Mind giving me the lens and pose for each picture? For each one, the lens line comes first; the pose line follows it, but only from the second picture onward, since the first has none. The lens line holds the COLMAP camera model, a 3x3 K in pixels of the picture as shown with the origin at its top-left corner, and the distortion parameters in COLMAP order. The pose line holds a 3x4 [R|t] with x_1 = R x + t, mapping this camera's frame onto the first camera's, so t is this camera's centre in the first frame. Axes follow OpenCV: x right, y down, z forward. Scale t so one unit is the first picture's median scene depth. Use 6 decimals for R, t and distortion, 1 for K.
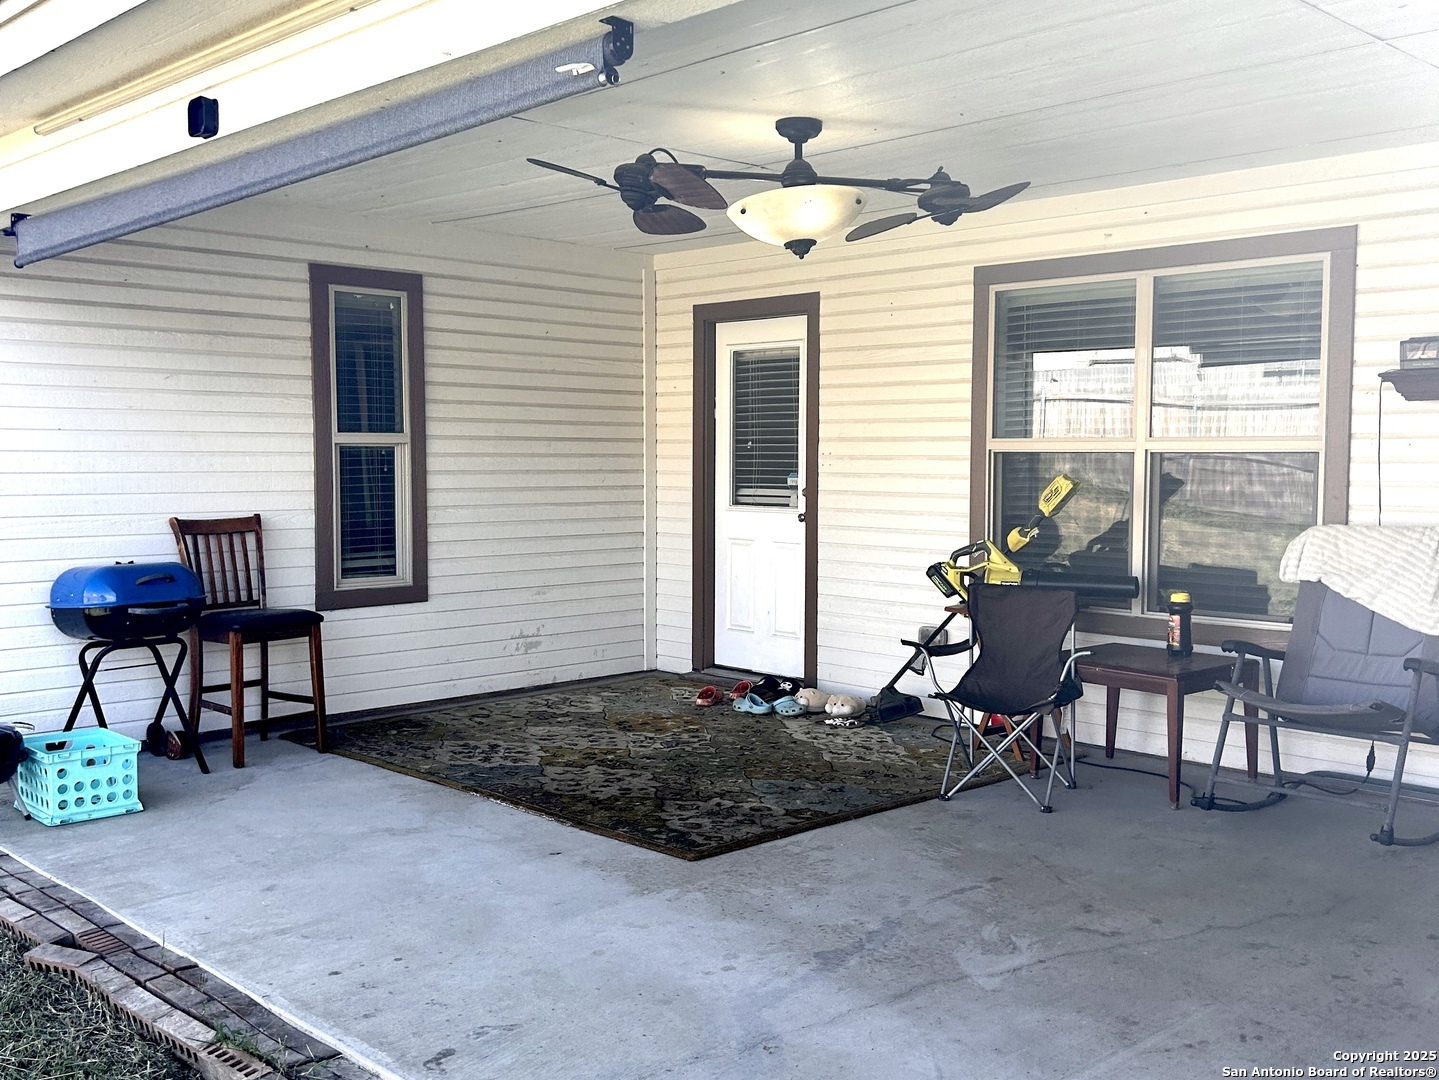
lens RADIAL K [[1353.3, 0, 719.5], [0, 1353.3, 540.0], [0, 0, 1]] dist [-0.003402, -0.000680]
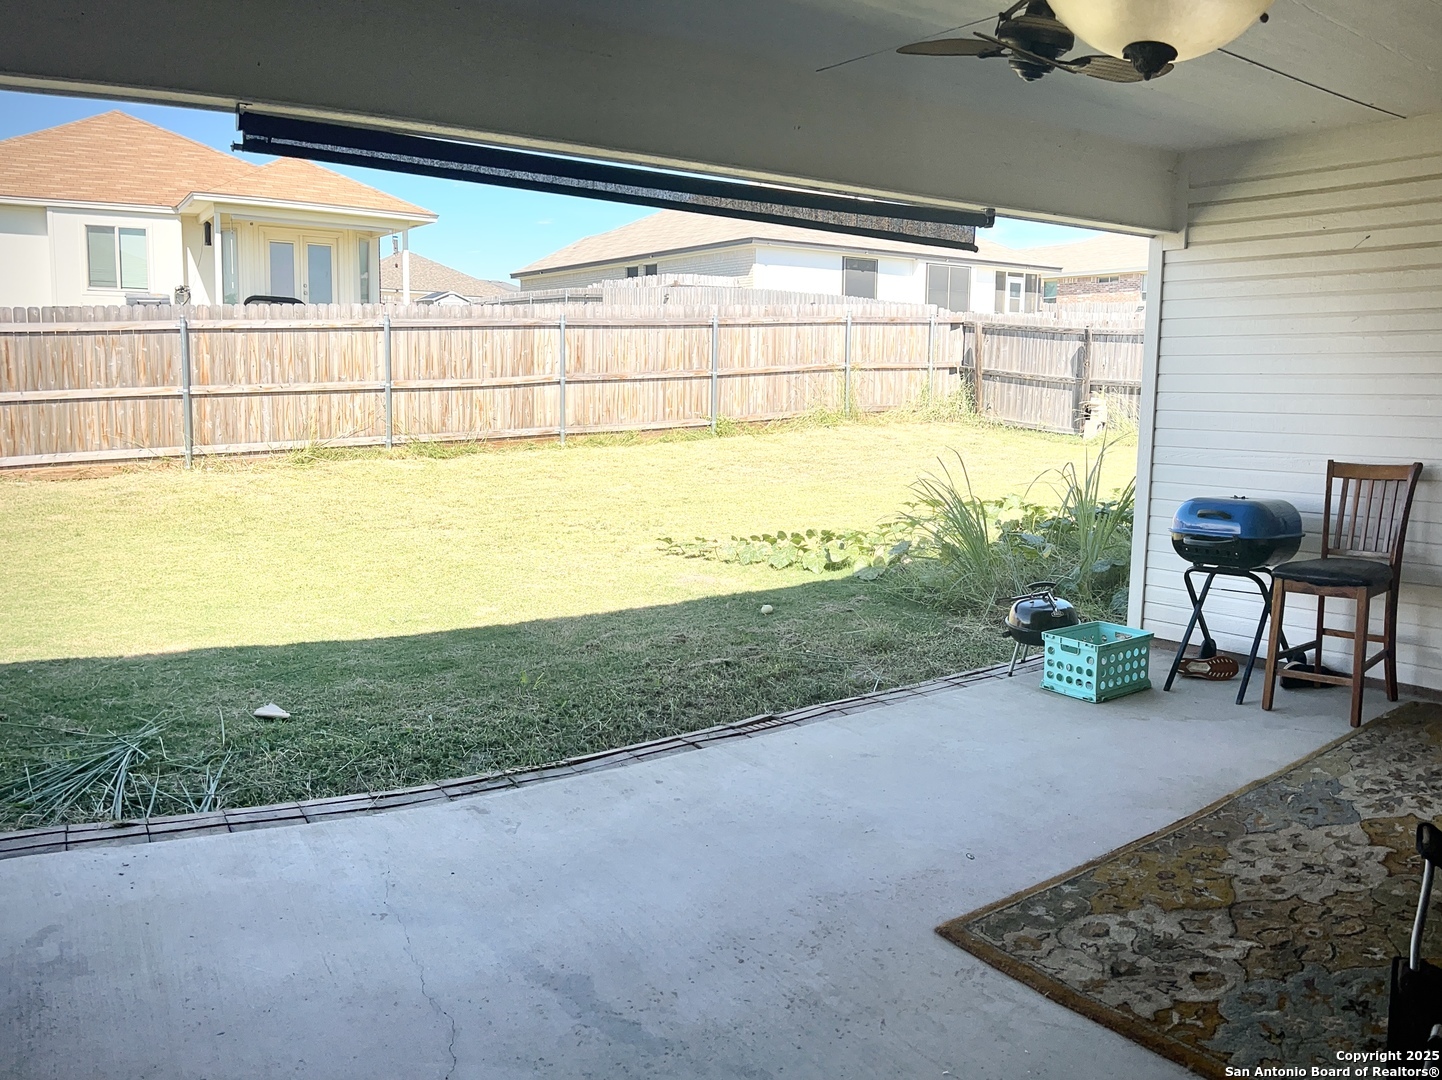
lens RADIAL K [[1046.6, 0, 721.0], [0, 1046.6, 540.0], [0, 0, 1]] dist [-0.239897, -0.000076]
pose [[-0.241681, 0.118974, -0.963035, 0.458838], [-0.042442, 0.990209, 0.132983, -0.035872], [0.969427, 0.073012, -0.234265, 0.910844]]
